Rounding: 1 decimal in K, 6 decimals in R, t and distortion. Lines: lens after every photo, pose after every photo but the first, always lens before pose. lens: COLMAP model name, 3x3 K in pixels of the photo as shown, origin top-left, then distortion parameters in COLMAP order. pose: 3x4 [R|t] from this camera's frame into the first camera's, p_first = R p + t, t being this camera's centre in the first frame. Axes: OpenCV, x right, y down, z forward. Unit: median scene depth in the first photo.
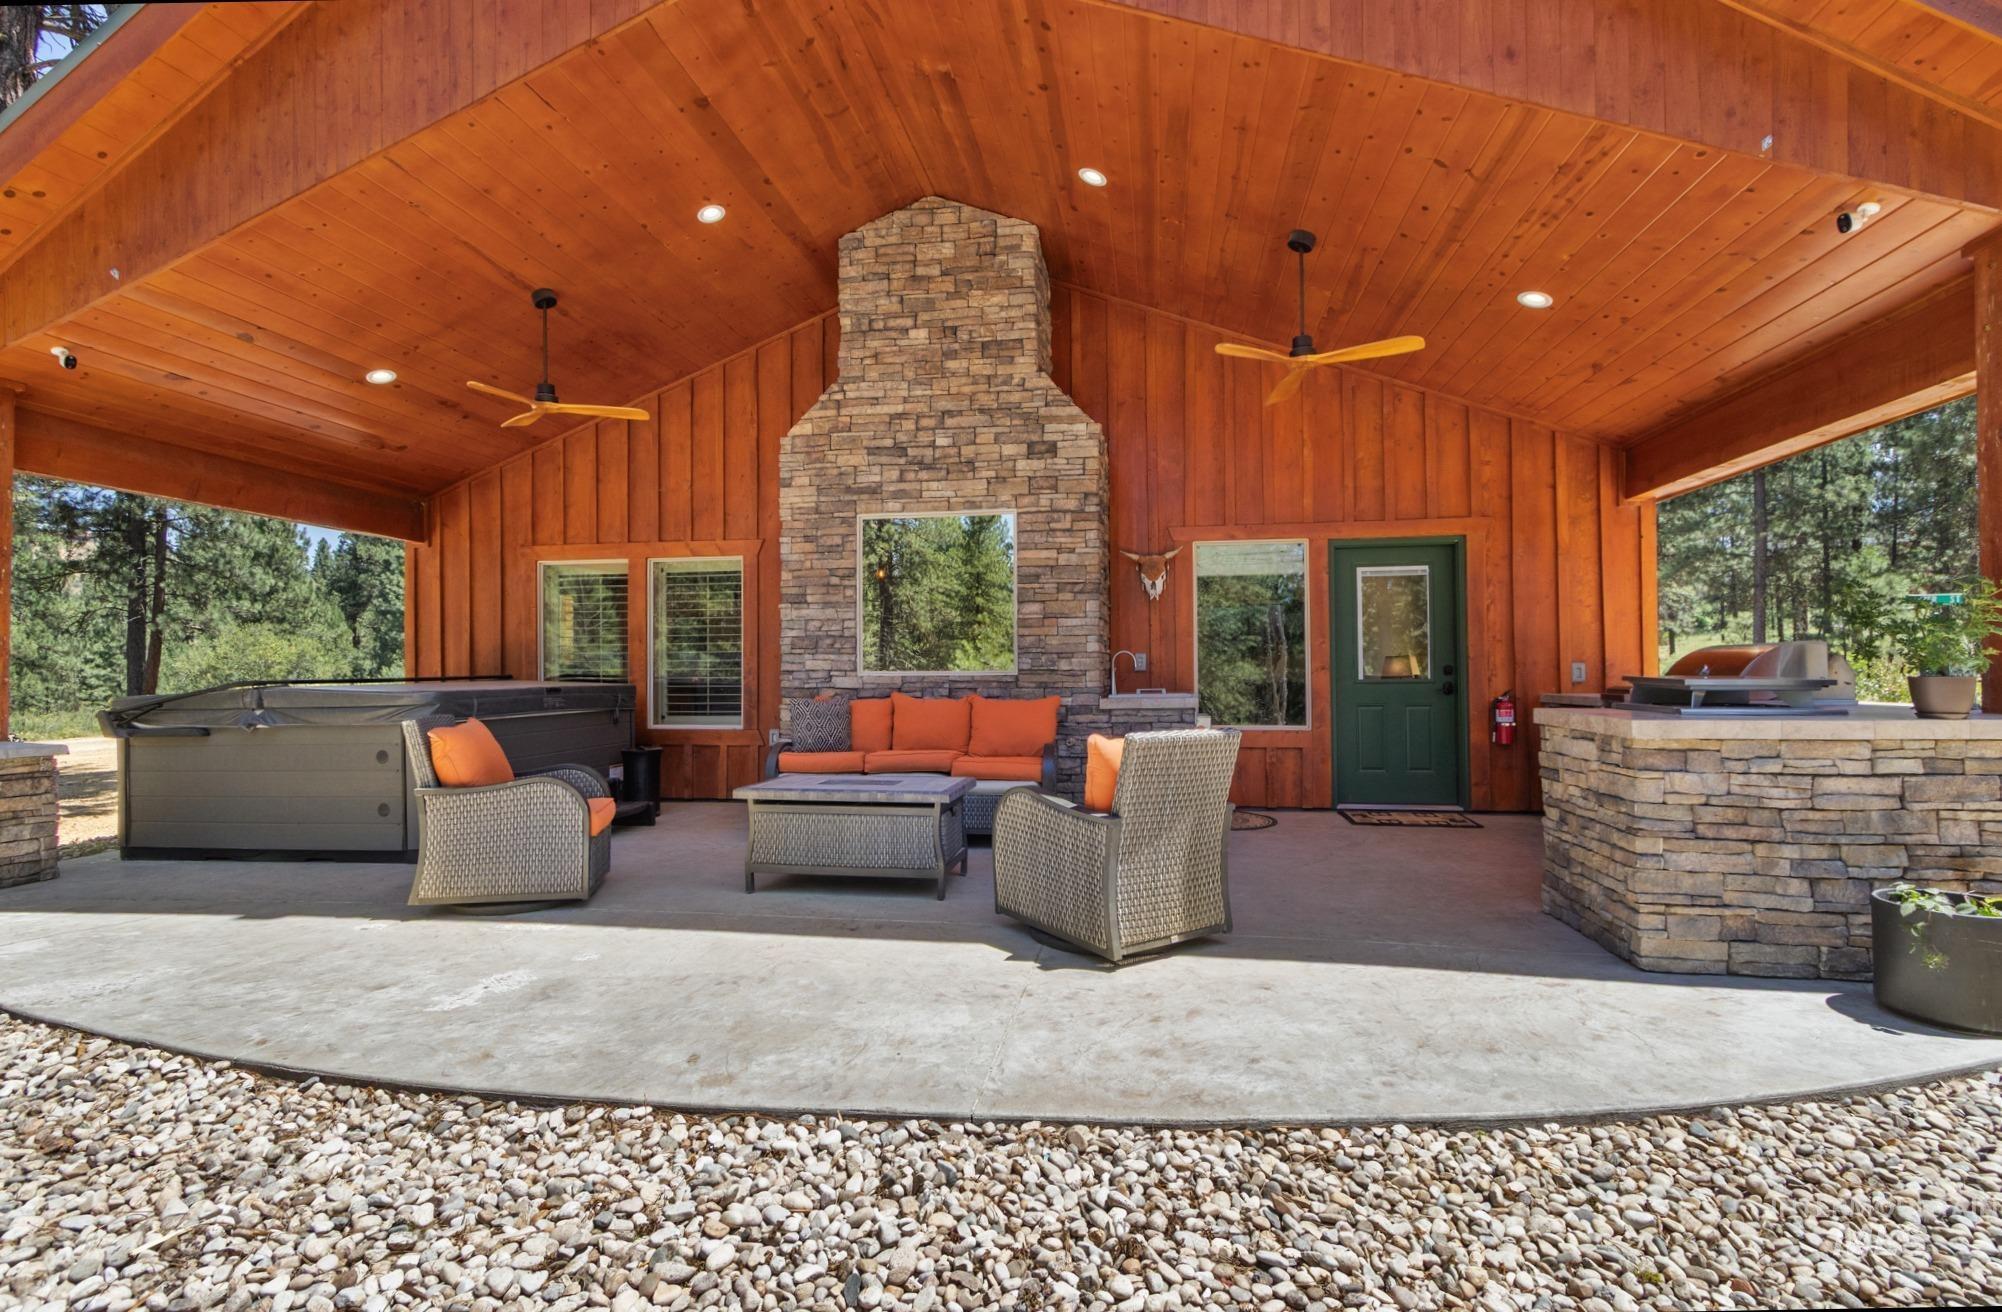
lens RADIAL K [[975.5, 0, 1014.8], [0, 975.5, 655.4], [0, 0, 1]] dist [0.031360, 0.000250]
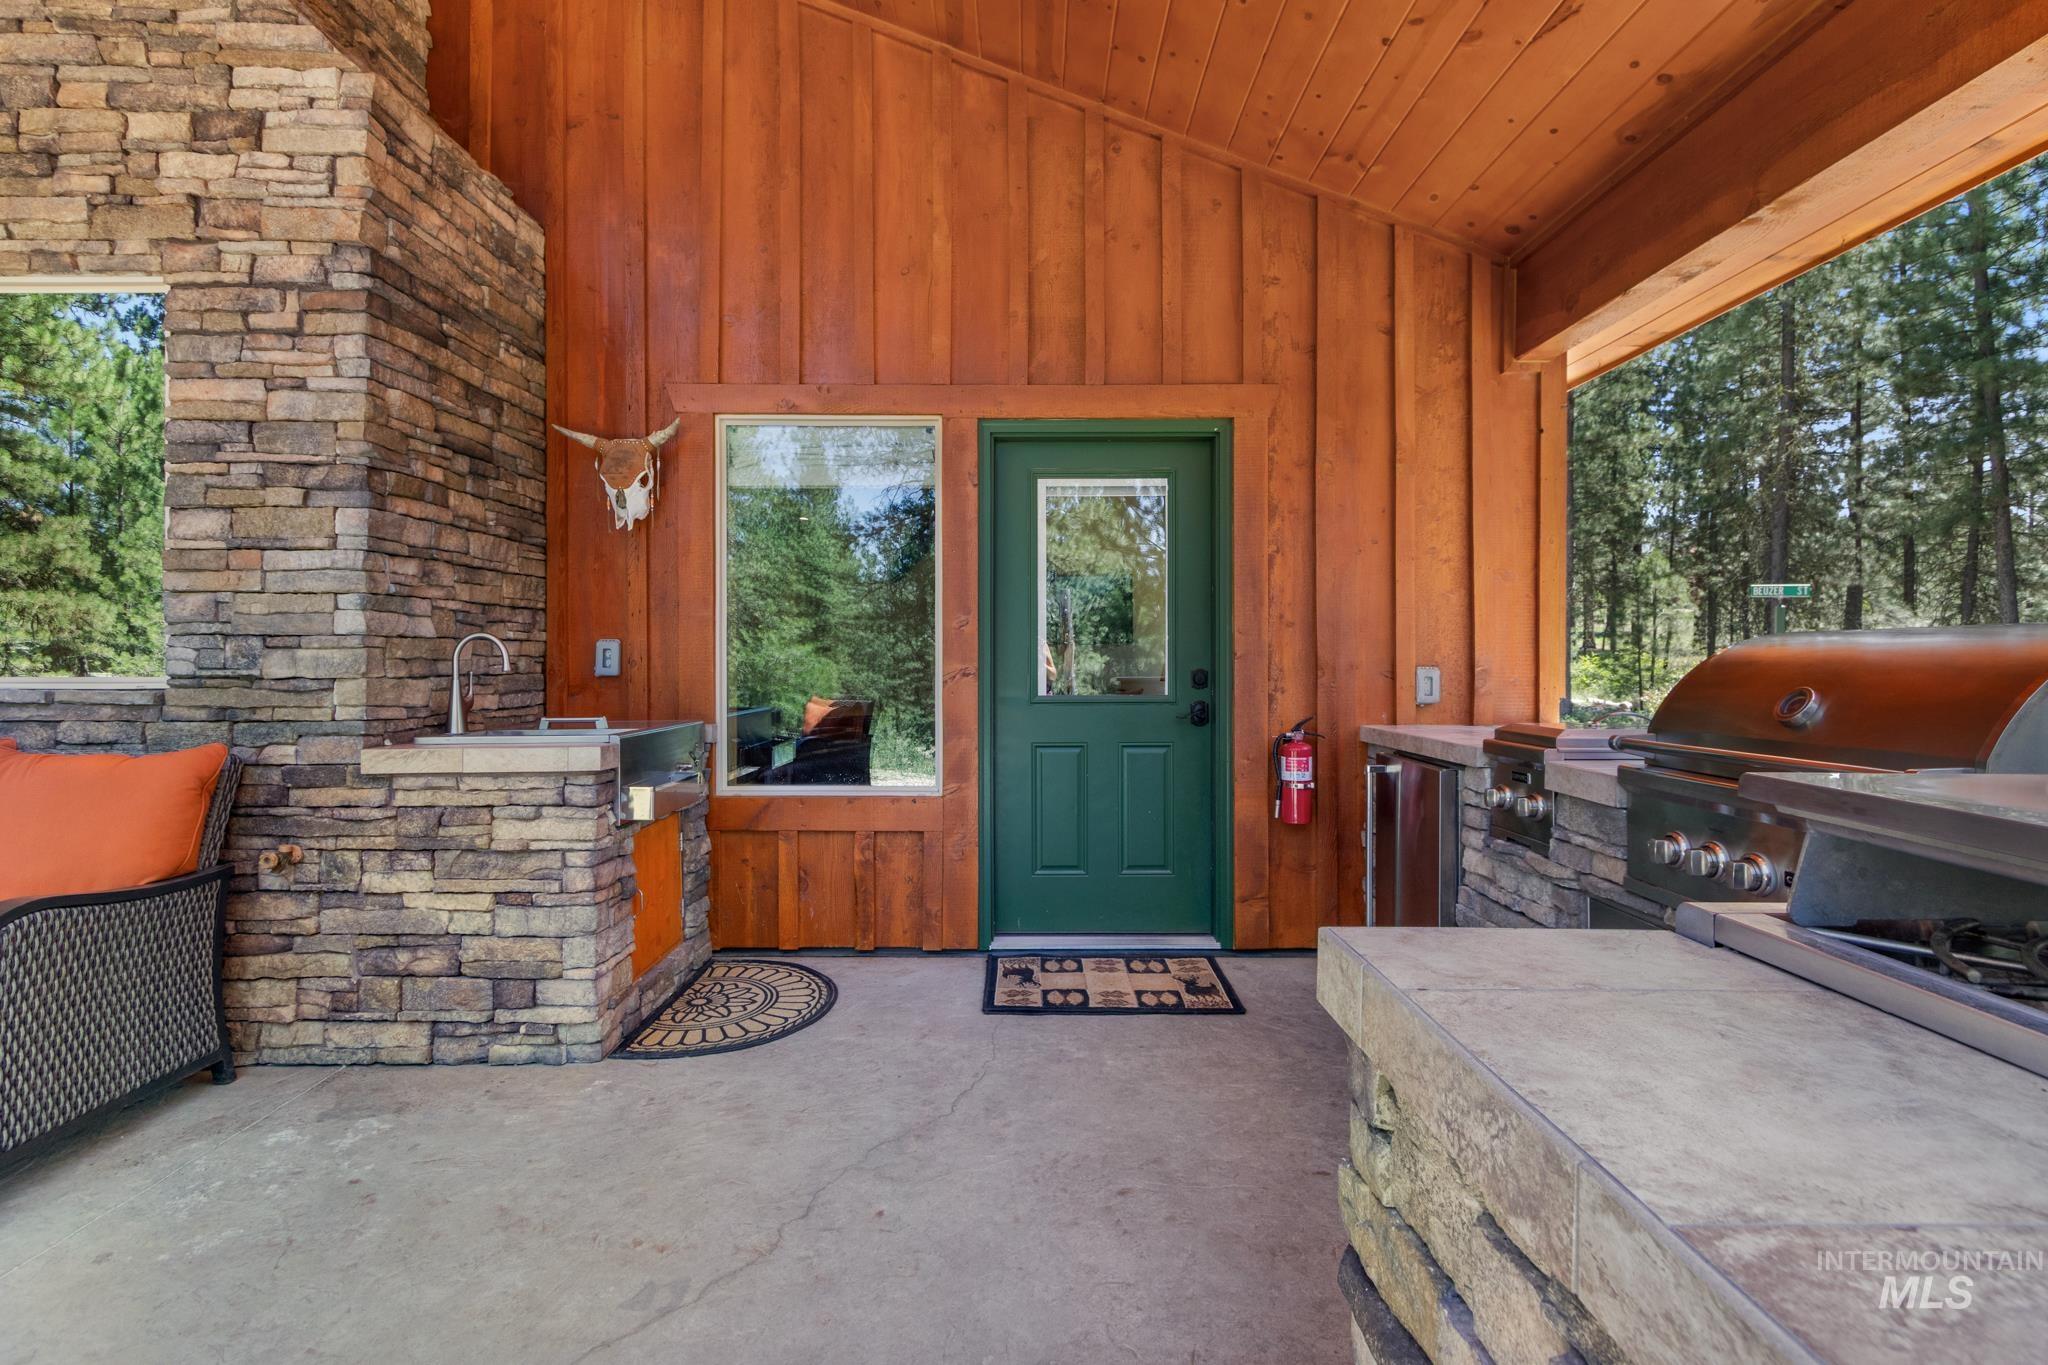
lens RADIAL K [[978.1, 0, 1018.8], [0, 978.1, 671.5], [0, 0, 1]] dist [-0.000403, 0.011848]
pose [[0.988214, 0.006136, 0.152956, 0.284148], [-0.009926, 0.999662, 0.024027, -0.000487], [-0.152757, -0.025262, 0.987941, 0.532798]]
